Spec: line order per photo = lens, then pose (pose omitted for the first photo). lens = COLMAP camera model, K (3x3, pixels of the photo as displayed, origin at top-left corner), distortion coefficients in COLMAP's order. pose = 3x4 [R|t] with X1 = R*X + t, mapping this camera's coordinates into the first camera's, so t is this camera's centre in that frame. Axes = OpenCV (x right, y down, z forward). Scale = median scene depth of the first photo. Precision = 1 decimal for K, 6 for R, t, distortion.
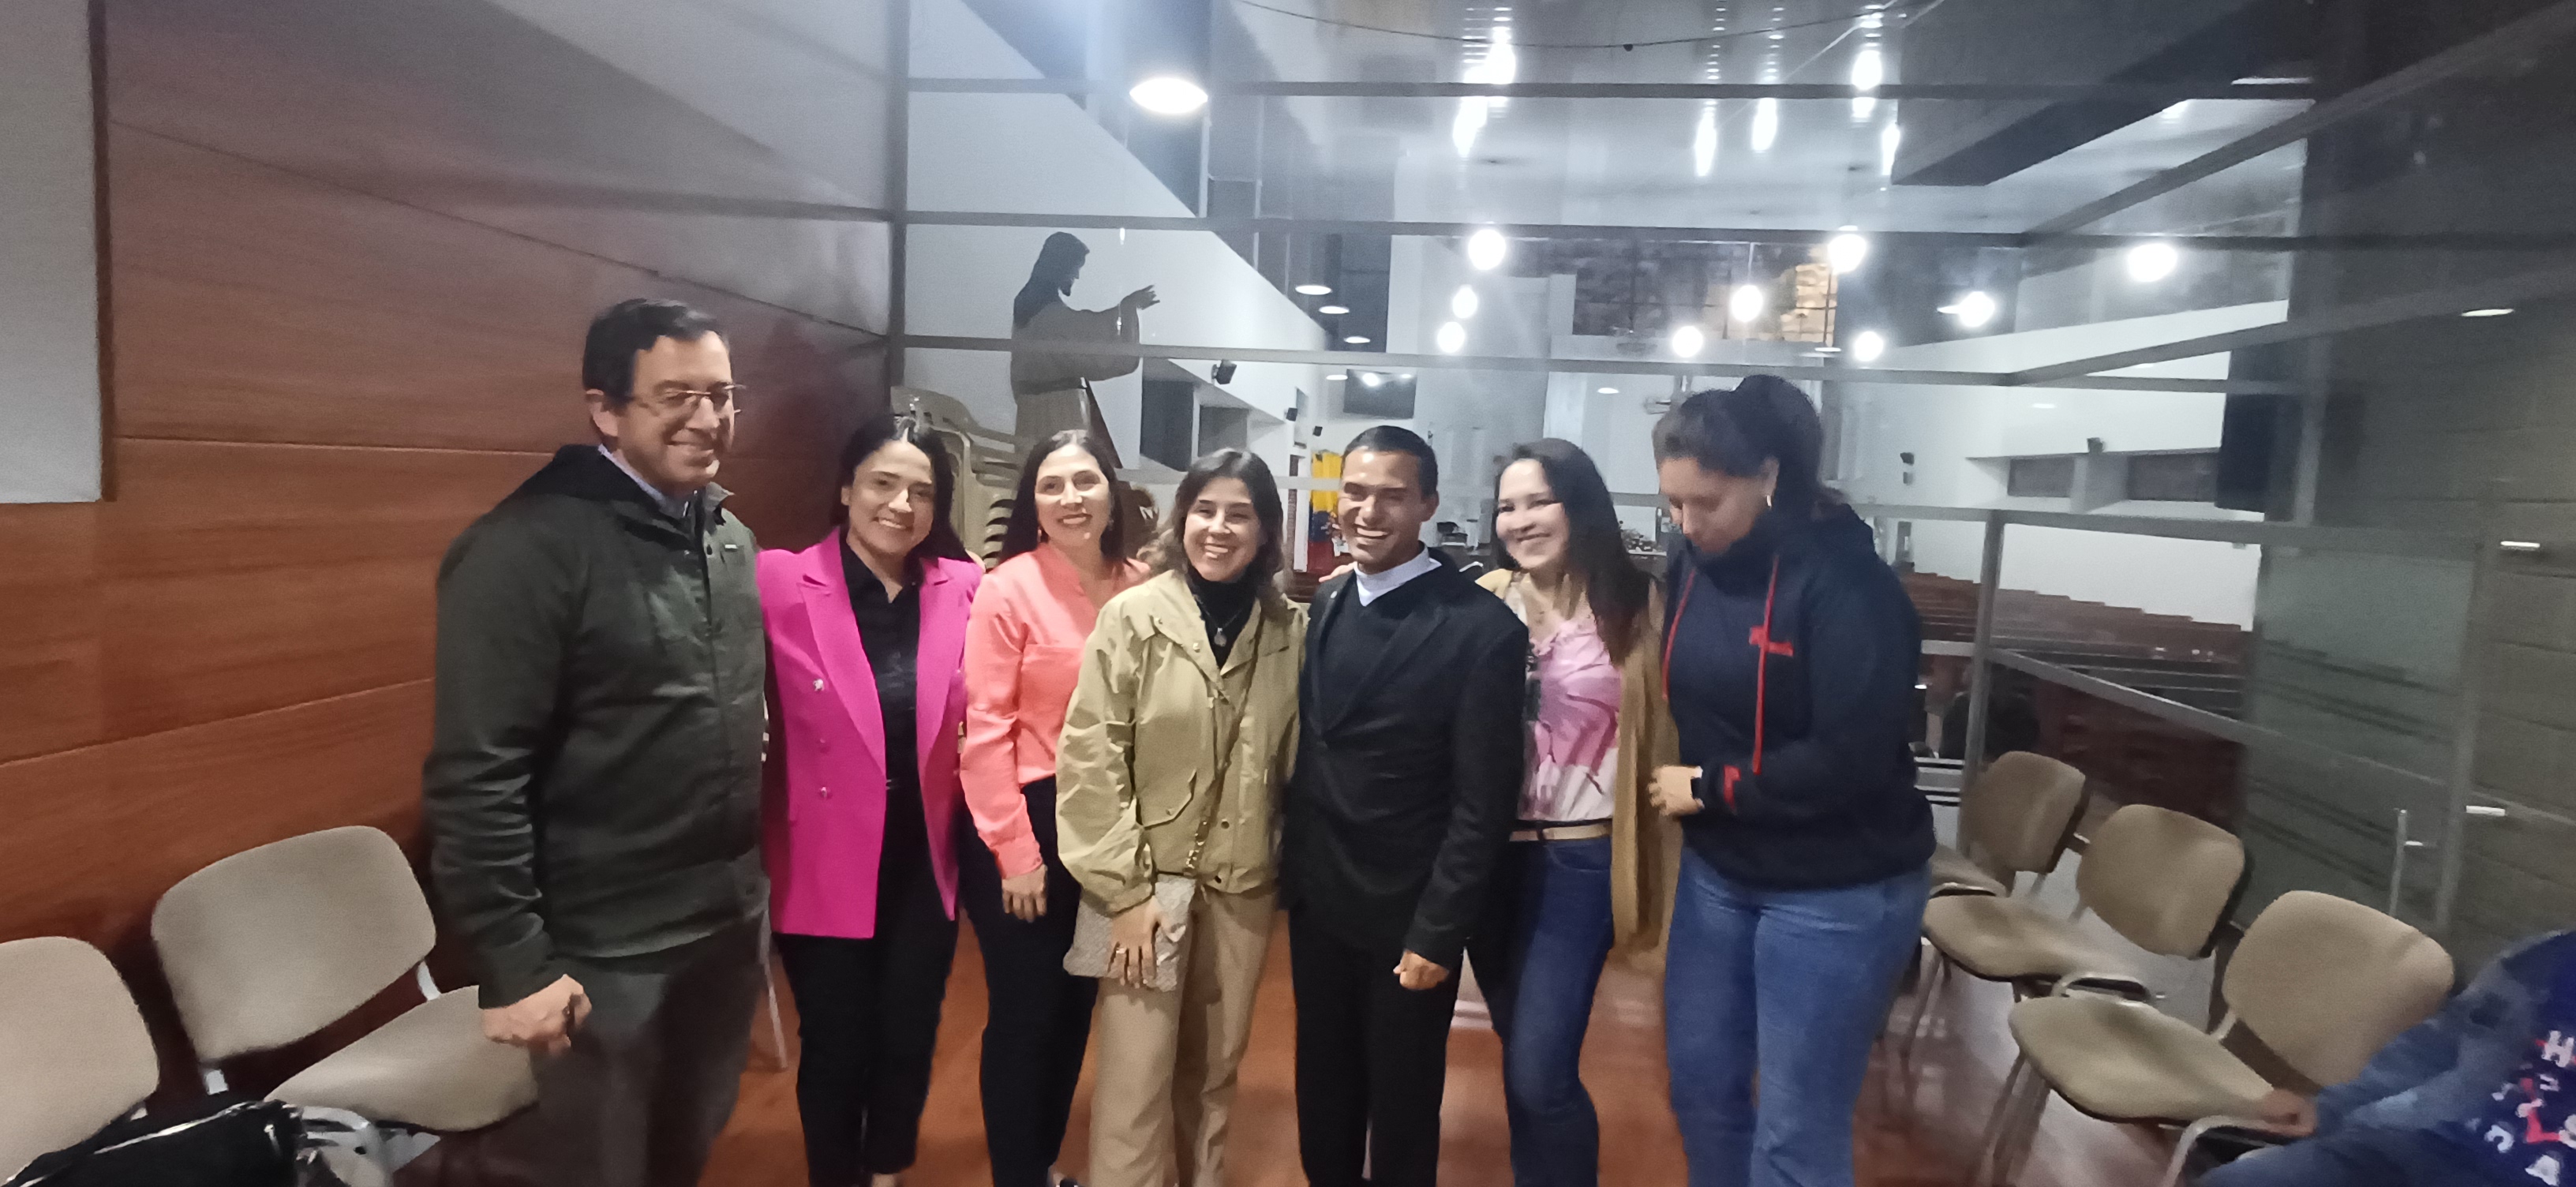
lens RADIAL K [[1187.5, 0, 1304.6], [0, 1187.5, 574.6], [0, 0, 1]] dist [0.002331, 0.000297]
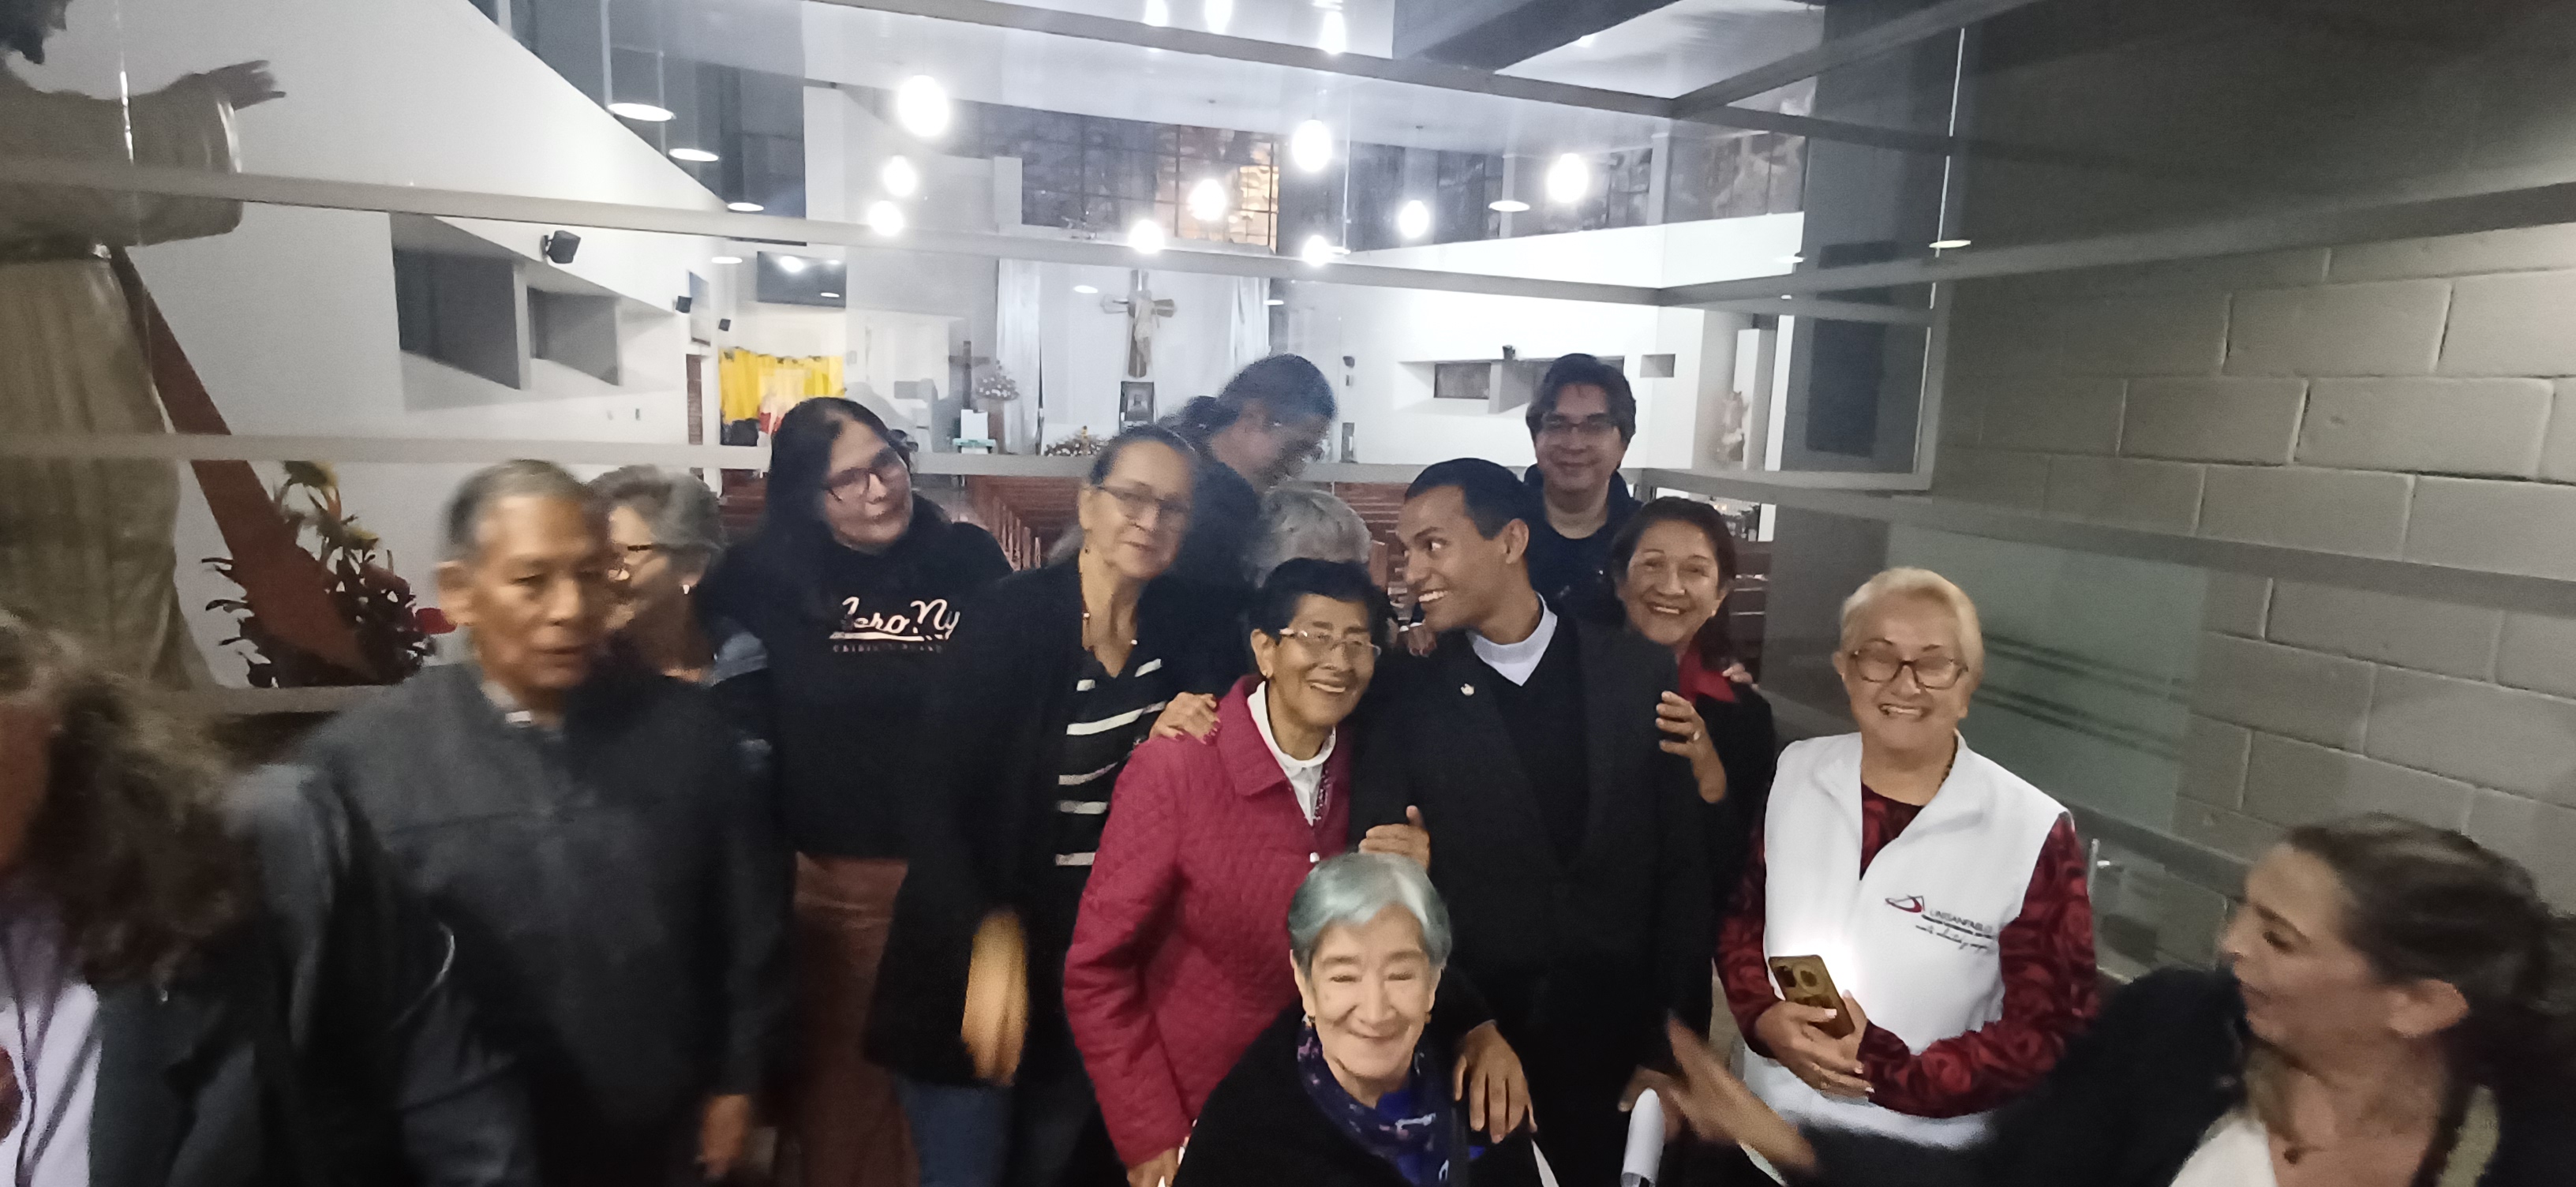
lens RADIAL K [[1187.5, 0, 1293.5], [0, 1187.5, 560.8], [0, 0, 1]] dist [0.002331, 0.000297]
pose [[0.904130, -0.065515, 0.422204, 0.018727], [0.033800, 0.996044, 0.082177, -0.021790], [-0.425918, -0.060029, 0.902768, 0.132665]]
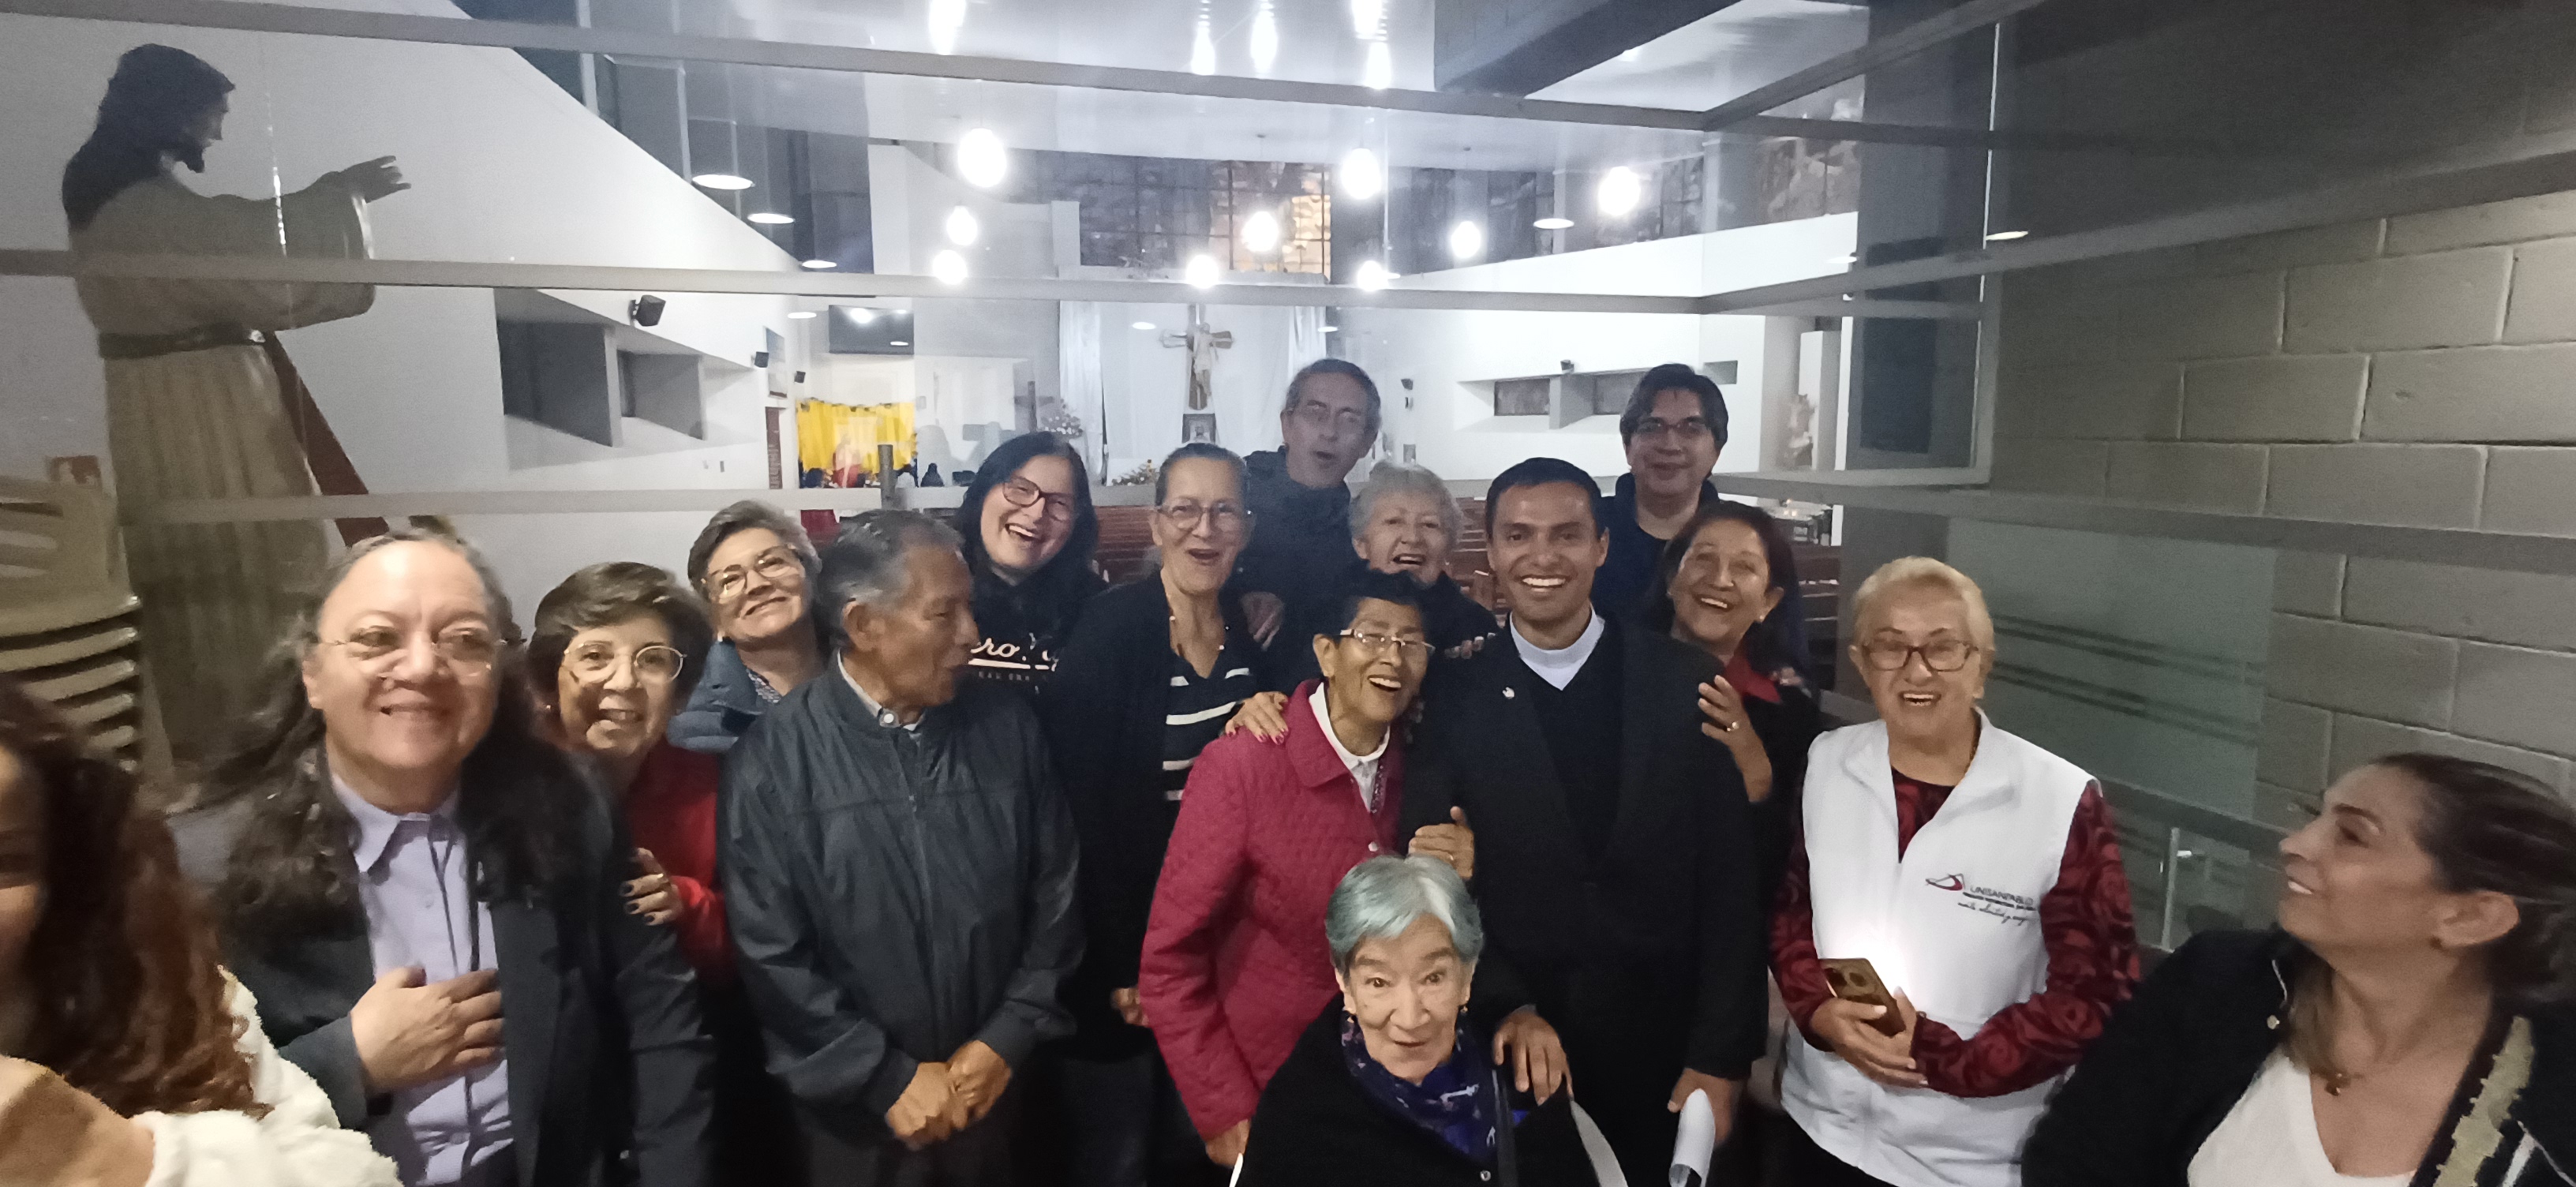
lens RADIAL K [[1187.5, 0, 1296.3], [0, 1187.5, 561.3], [0, 0, 1]] dist [0.002331, 0.000297]
pose [[0.922693, -0.092584, 0.374253, 0.017128], [0.076443, 0.995398, 0.057781, -0.020410], [-0.377880, -0.024705, 0.925525, 0.123478]]
